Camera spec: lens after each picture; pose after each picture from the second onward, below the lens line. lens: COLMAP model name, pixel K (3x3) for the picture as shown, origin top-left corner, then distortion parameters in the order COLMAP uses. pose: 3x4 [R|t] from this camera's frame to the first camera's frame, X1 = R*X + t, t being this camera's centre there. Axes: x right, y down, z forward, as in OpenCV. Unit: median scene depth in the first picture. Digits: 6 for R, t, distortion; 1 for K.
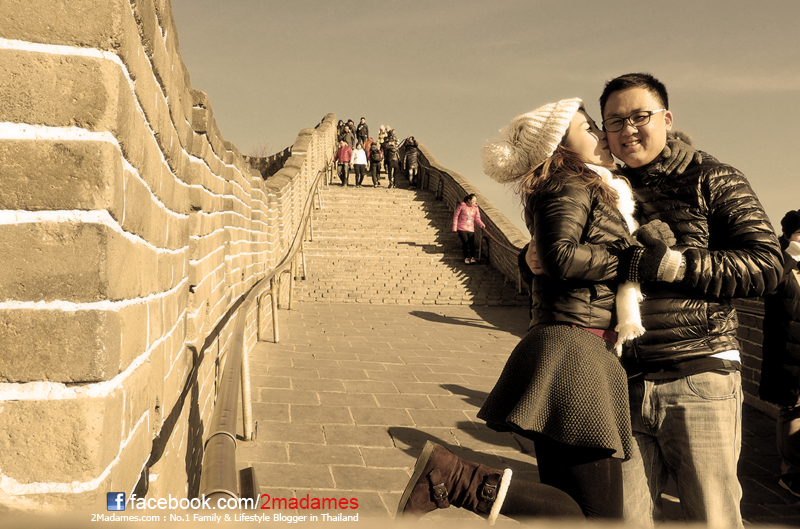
lens RADIAL K [[776.5, 0, 399.2], [0, 776.5, 264.0], [0, 0, 1]] dist [0.000938, 0.000000]
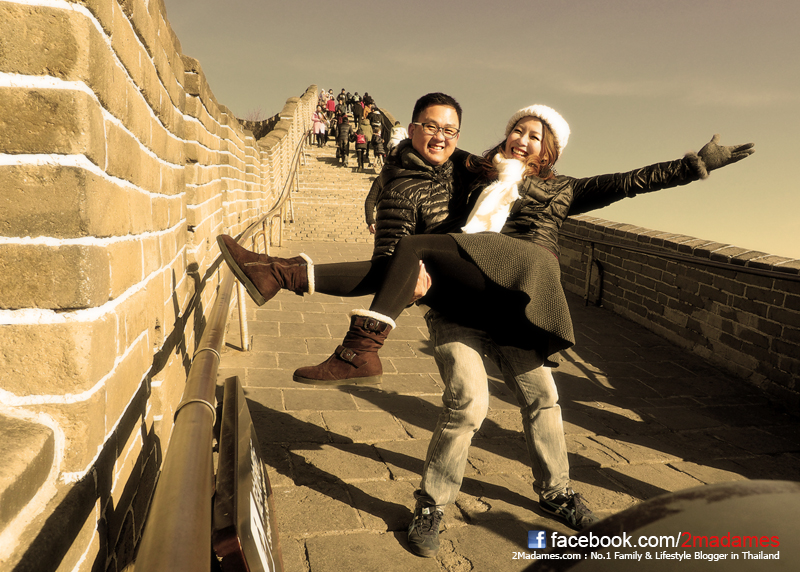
lens RADIAL K [[580.2, 0, 400.5], [0, 580.2, 287.3], [0, 0, 1]] dist [-0.008818, -0.001277]
pose [[0.999422, 0.003114, 0.033841, 0.038179], [-0.007362, 0.991988, 0.126114, 0.008961], [-0.033177, -0.126290, 0.991438, 0.122003]]
